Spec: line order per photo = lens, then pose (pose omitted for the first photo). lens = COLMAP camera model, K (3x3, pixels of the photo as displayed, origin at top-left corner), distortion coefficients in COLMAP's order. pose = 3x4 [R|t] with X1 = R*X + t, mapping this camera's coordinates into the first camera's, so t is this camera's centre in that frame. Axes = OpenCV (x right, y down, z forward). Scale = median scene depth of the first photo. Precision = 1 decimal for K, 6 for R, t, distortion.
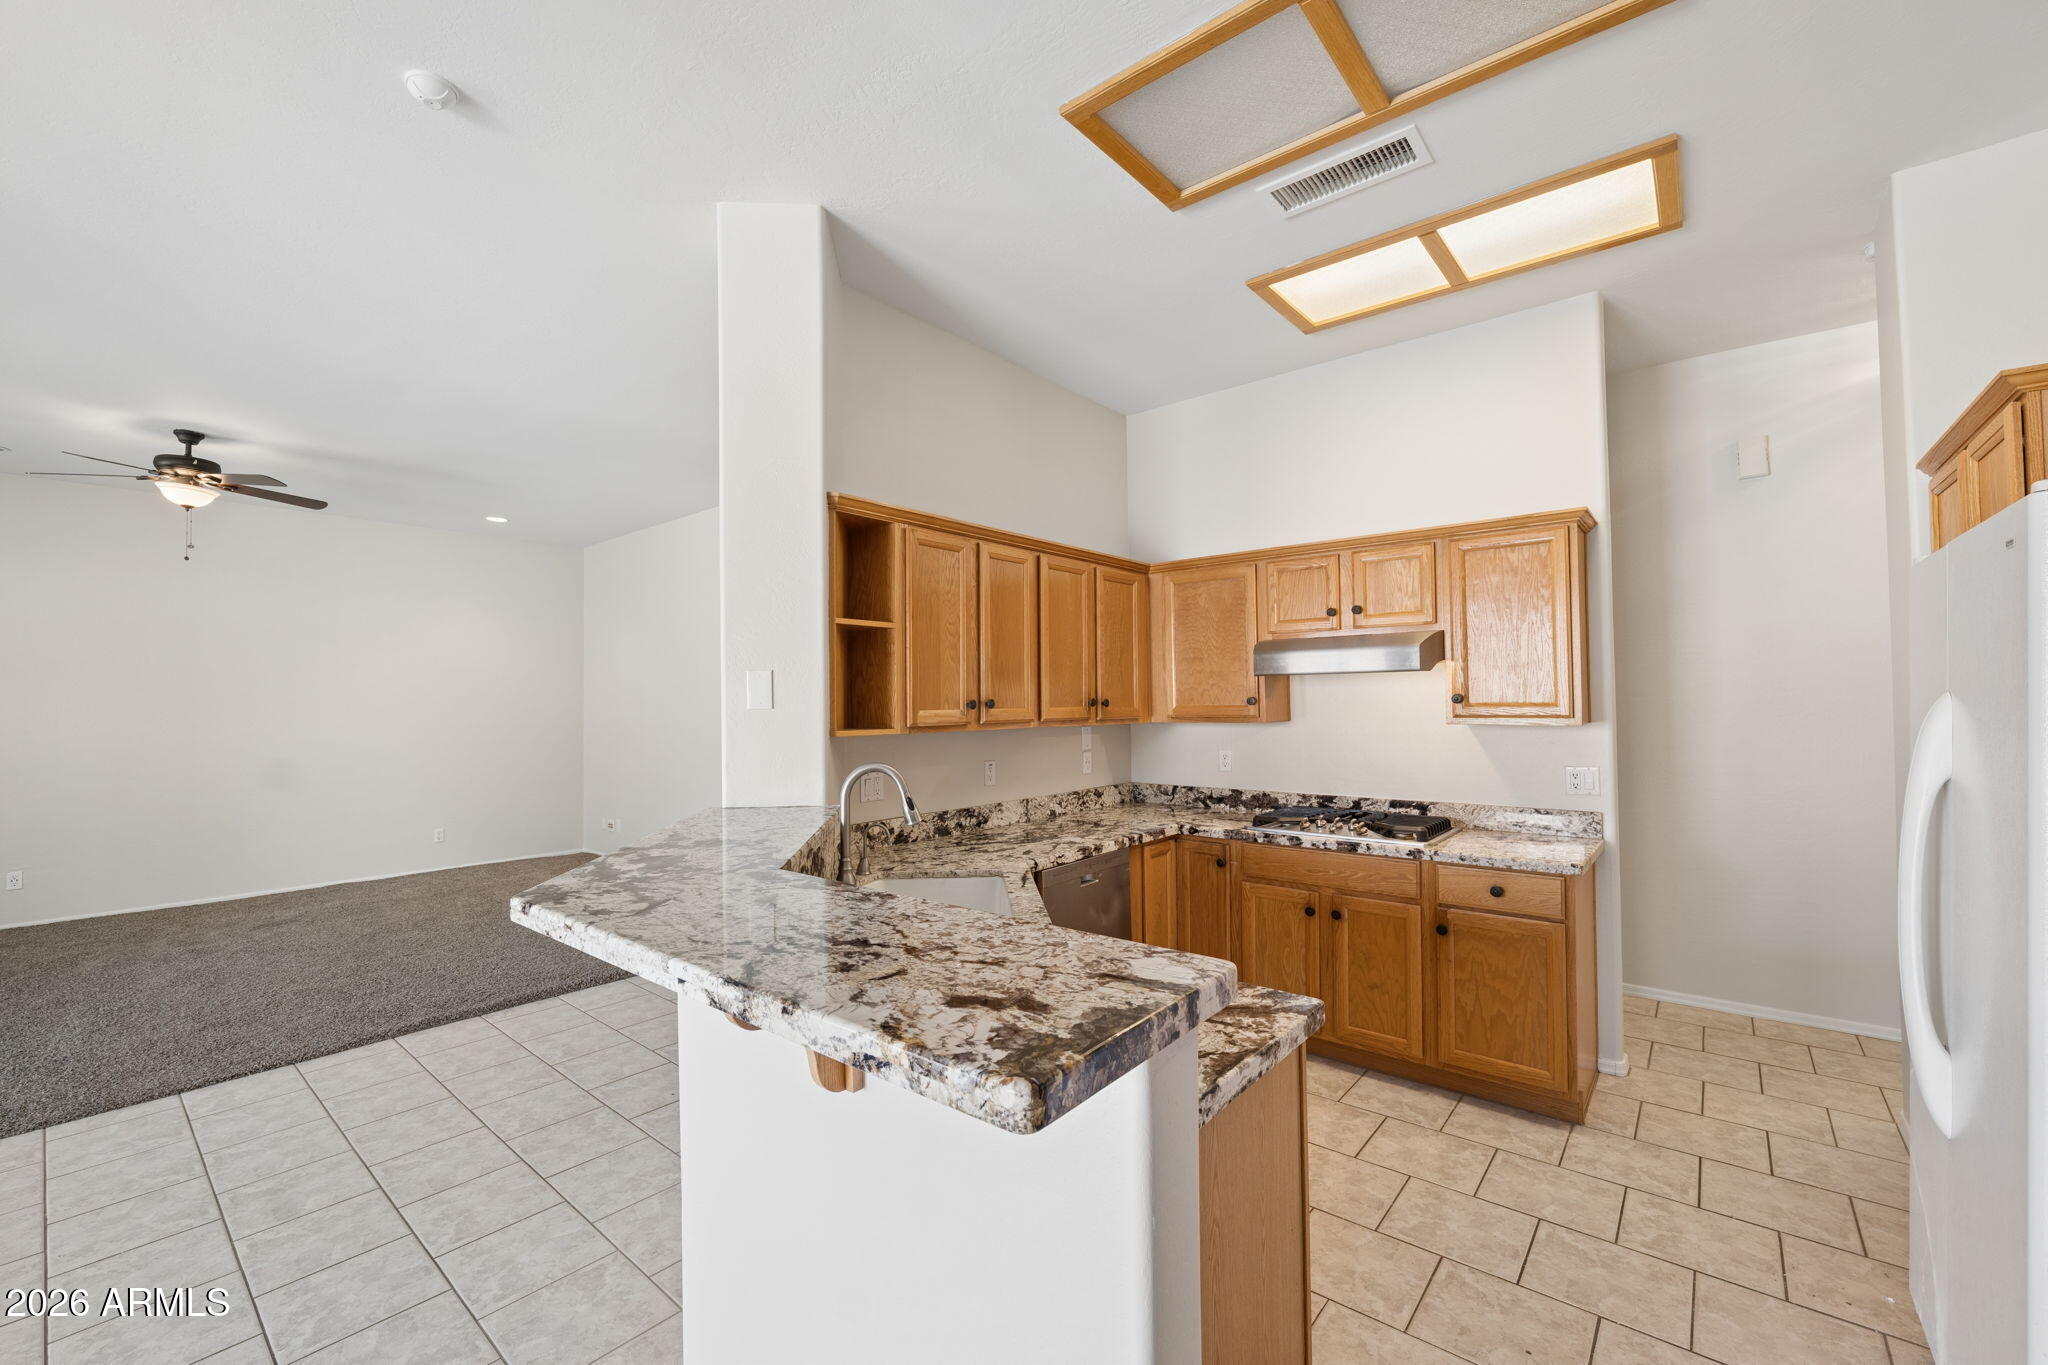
lens RADIAL K [[834.3, 0, 1012.3], [0, 834.3, 682.6], [0, 0, 1]] dist [-0.014923, 0.002134]
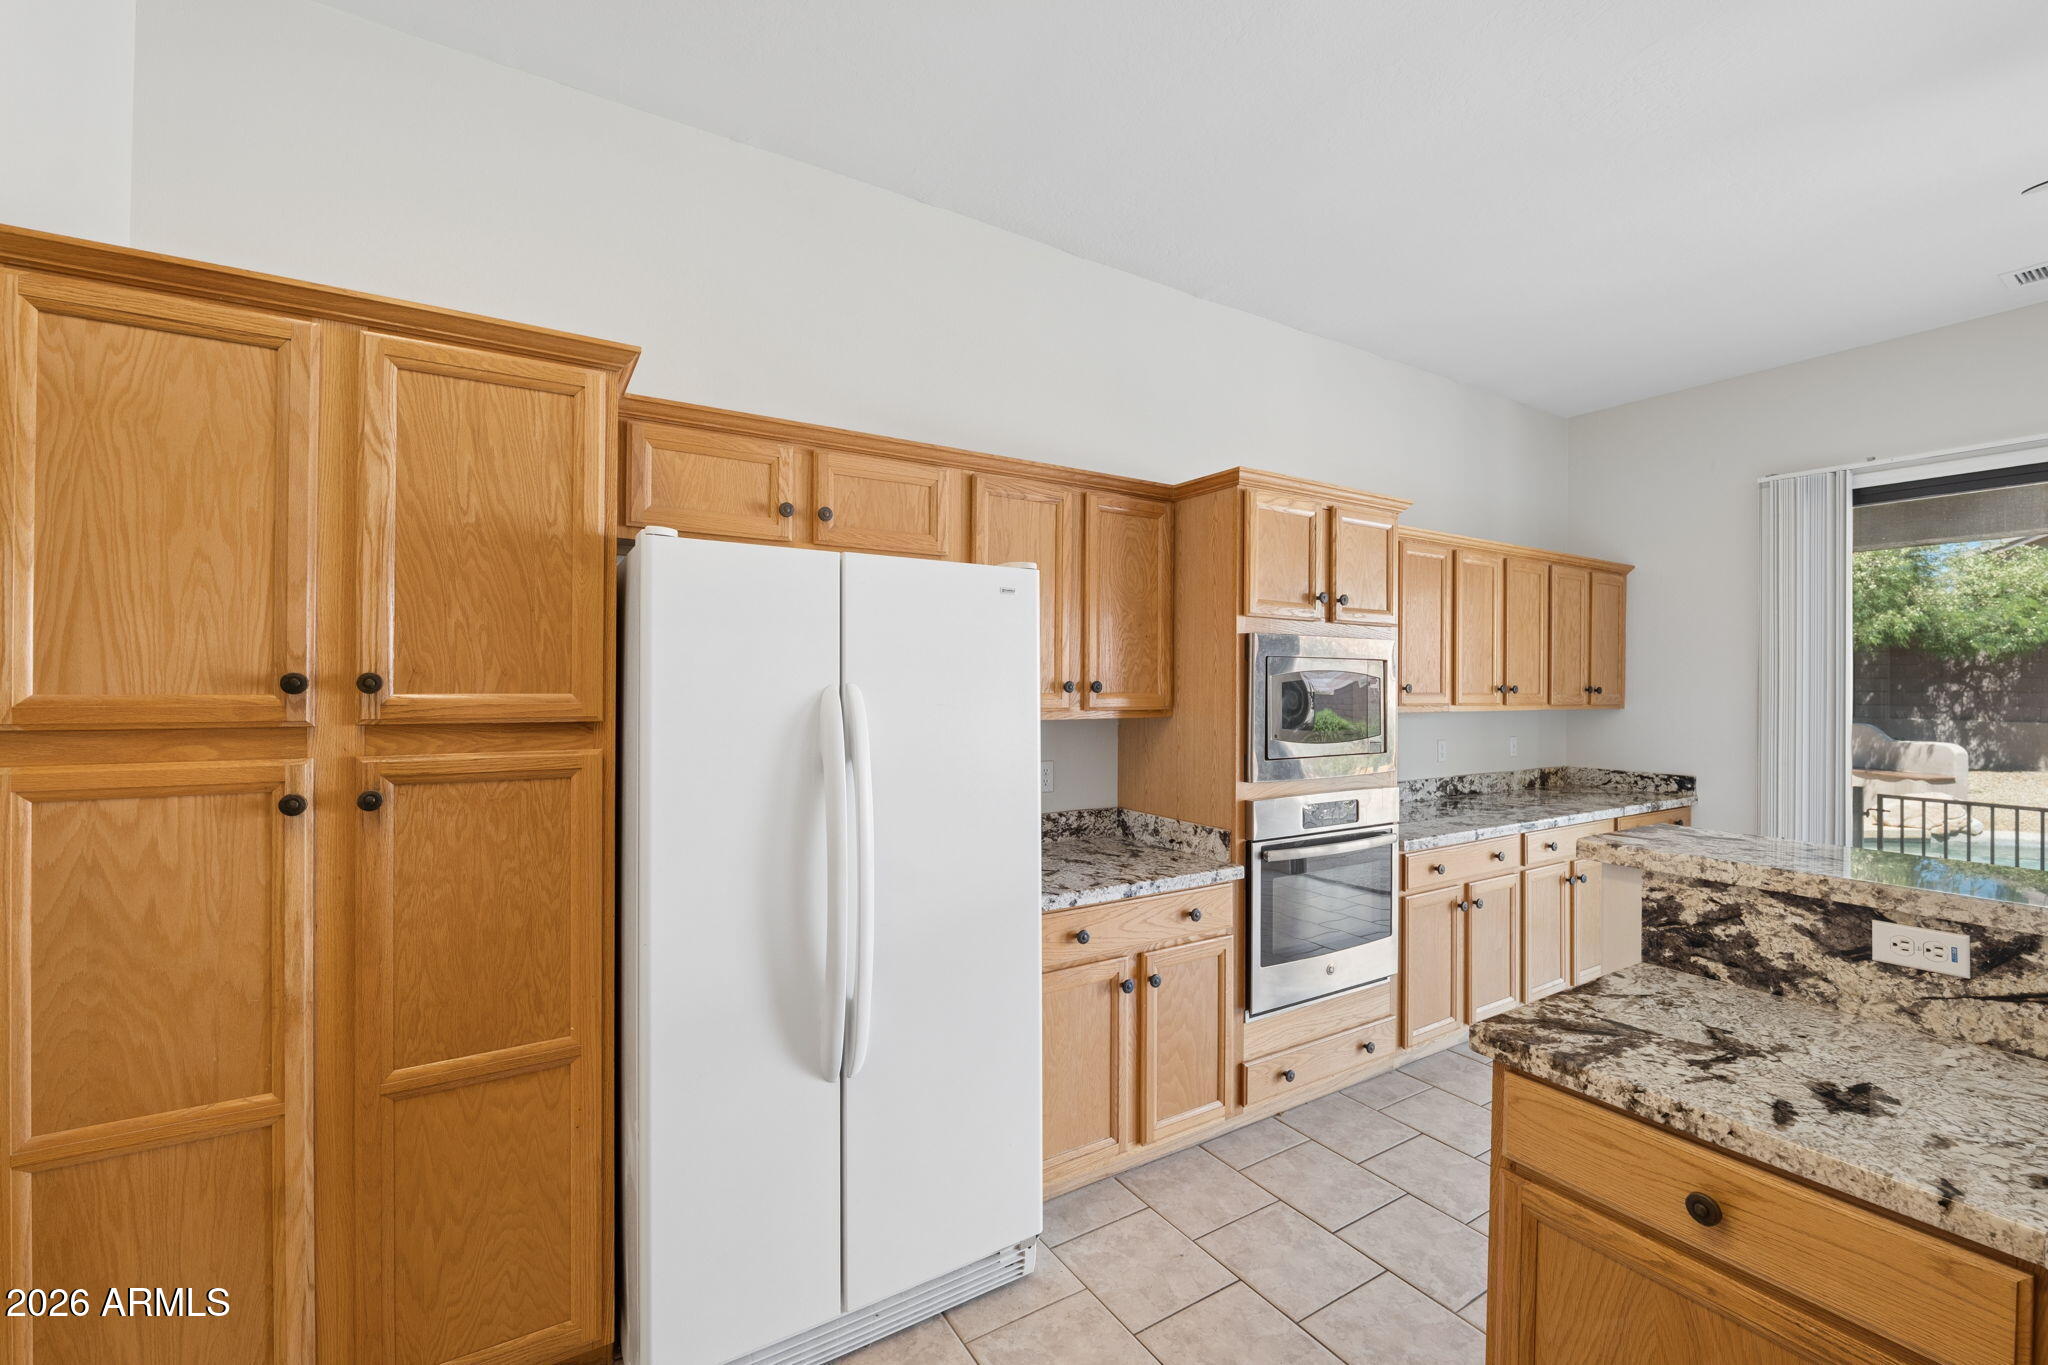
lens RADIAL K [[834.3, 0, 1012.3], [0, 834.3, 682.6], [0, 0, 1]] dist [-0.014923, 0.002134]
pose [[-0.948009, 0.005574, 0.318193, 0.259667], [-0.003206, 0.999629, -0.027065, 0.018659], [-0.318226, -0.026678, -0.947639, 0.940686]]
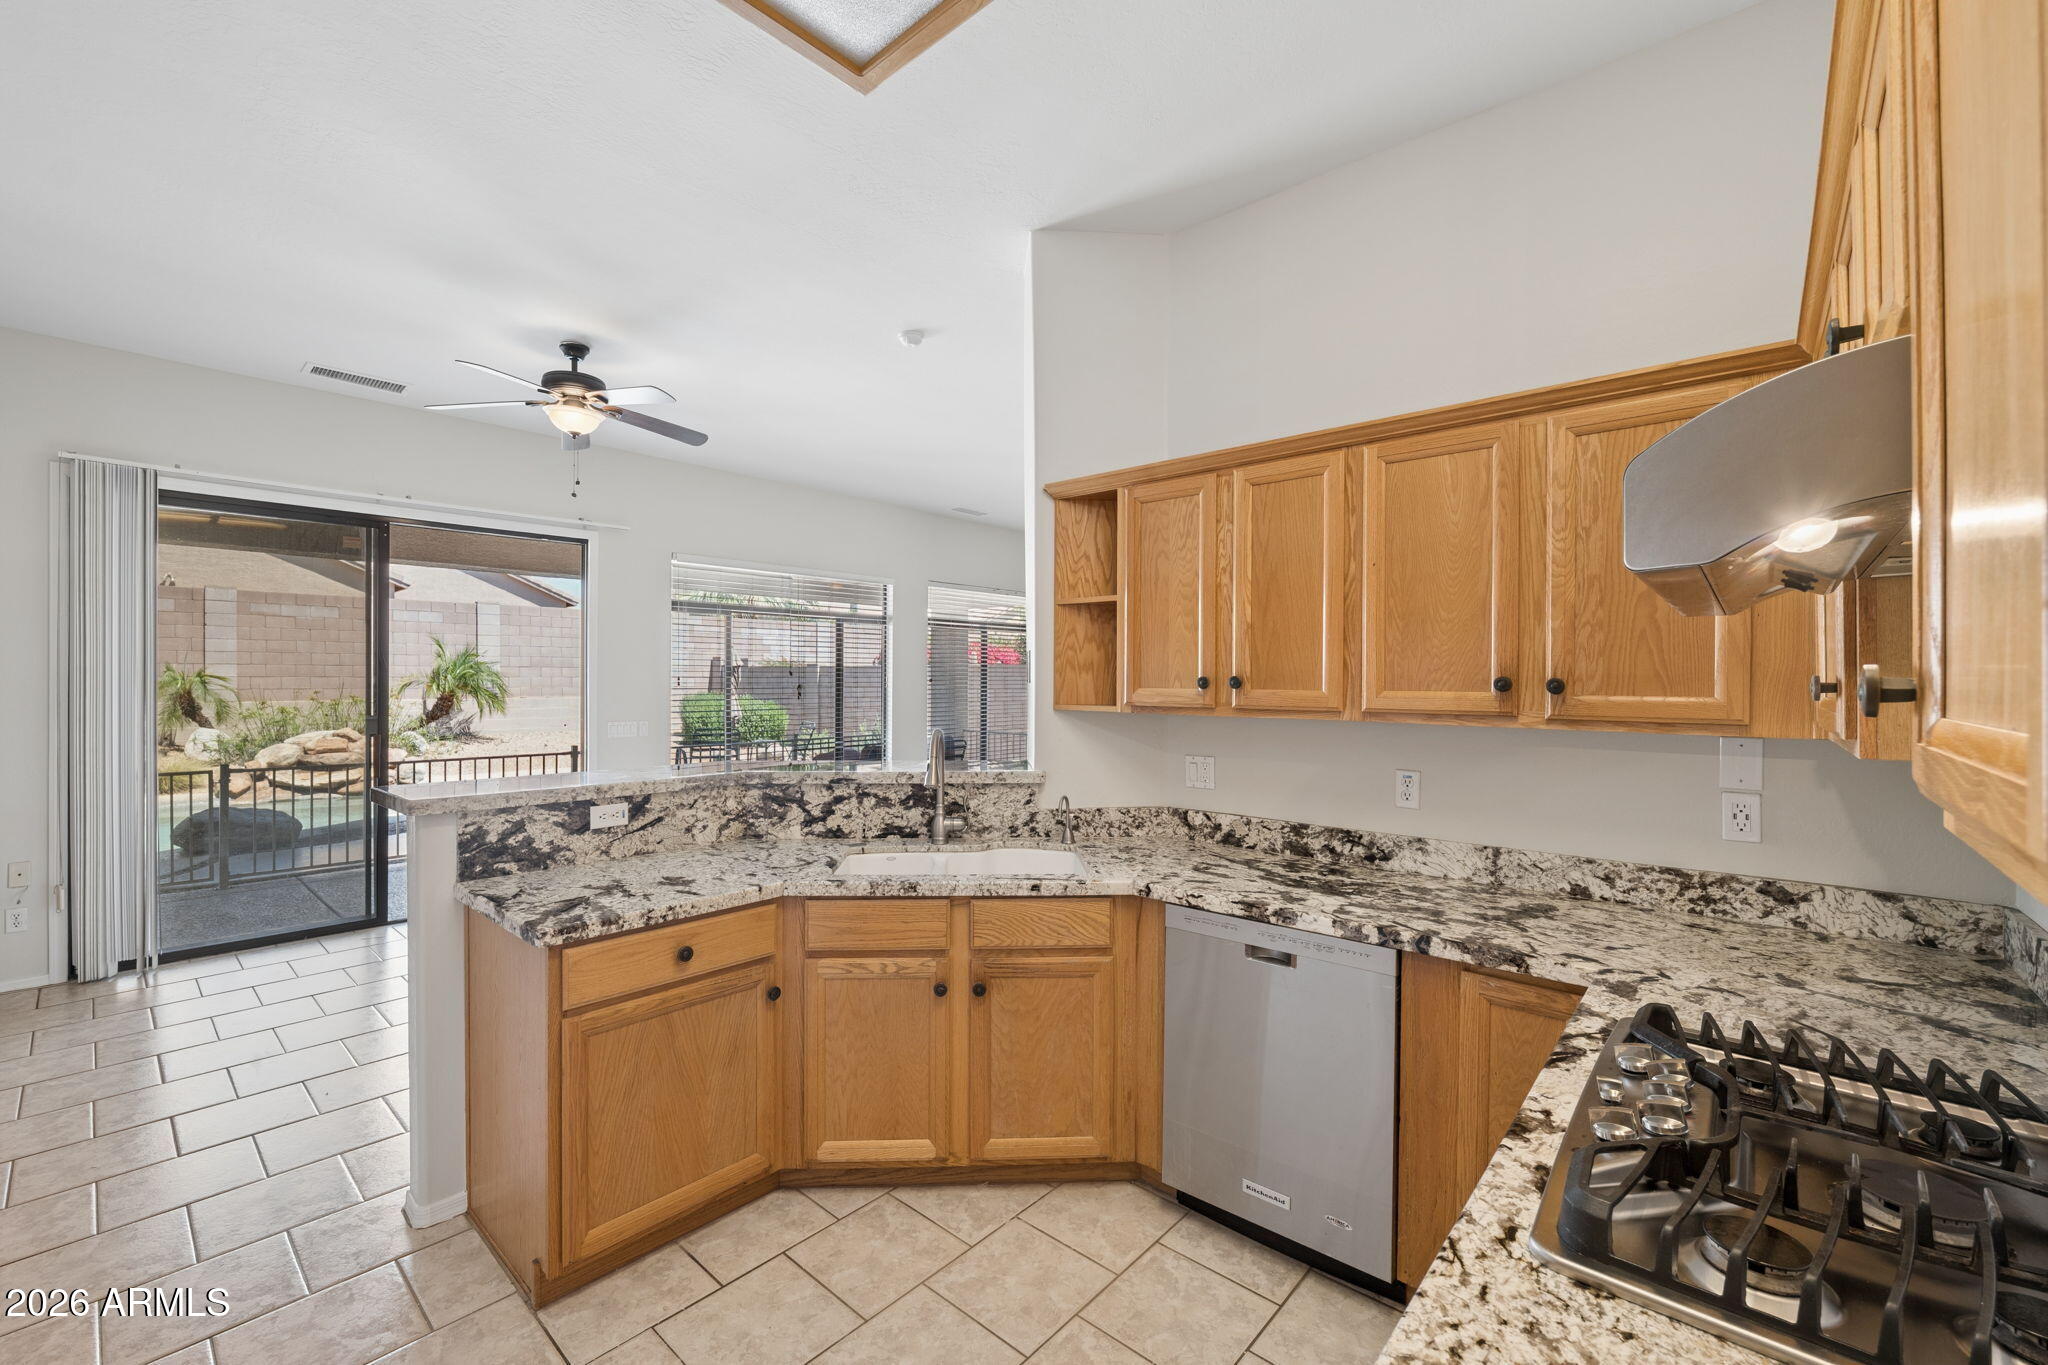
lens RADIAL K [[834.3, 0, 1012.3], [0, 834.3, 682.6], [0, 0, 1]] dist [-0.014923, 0.002134]
pose [[-0.025746, 0.014483, -0.999564, 0.718064], [0.017539, 0.999748, 0.014034, 0.011216], [0.999515, -0.017170, -0.025994, 0.800196]]
